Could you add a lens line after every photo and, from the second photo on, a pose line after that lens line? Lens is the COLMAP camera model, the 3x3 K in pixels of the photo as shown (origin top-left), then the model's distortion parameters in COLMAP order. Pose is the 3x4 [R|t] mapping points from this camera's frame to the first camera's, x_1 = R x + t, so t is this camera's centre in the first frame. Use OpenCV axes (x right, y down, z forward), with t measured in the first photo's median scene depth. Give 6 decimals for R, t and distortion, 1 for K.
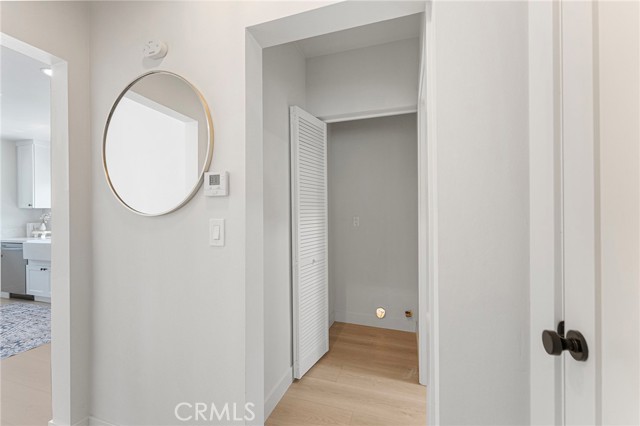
lens RADIAL K [[260.0, 0, 316.7], [0, 260.0, 214.3], [0, 0, 1]] dist [-0.000777, -0.000039]
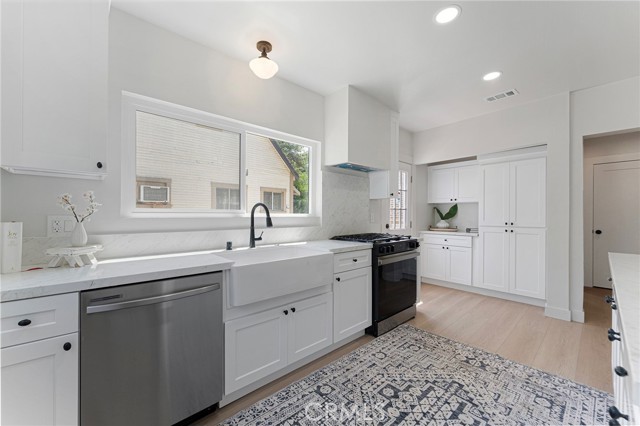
lens RADIAL K [[260.0, 0, 316.7], [0, 260.0, 214.3], [0, 0, 1]] dist [-0.000777, -0.000039]
pose [[0.499045, 0.007026, 0.866548, -1.202866], [-0.006898, 0.999968, -0.004134, 0.024219], [-0.866549, -0.003914, 0.499077, 0.587625]]
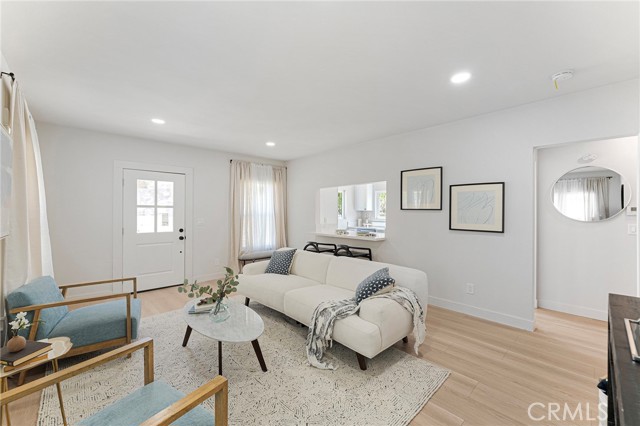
lens RADIAL K [[264.5, 0, 321.2], [0, 264.5, 210.1], [0, 0, 1]] dist [0.000311, 0.000038]
pose [[0.878628, 0.007398, -0.477450, -0.470690], [-0.008525, 0.999964, -0.000193, -0.021737], [0.477432, 0.004240, 0.878659, -0.735797]]
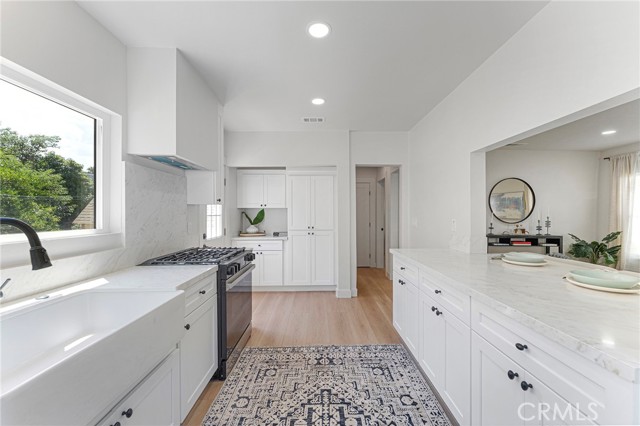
lens RADIAL K [[260.8, 0, 329.9], [0, 260.8, 214.2], [0, 0, 1]] dist [-0.000933, -0.000090]
pose [[-0.348032, 0.002474, 0.937479, -1.140837], [0.002869, 0.999995, -0.001574, -0.000773], [-0.937478, 0.002142, -0.348037, 0.738378]]
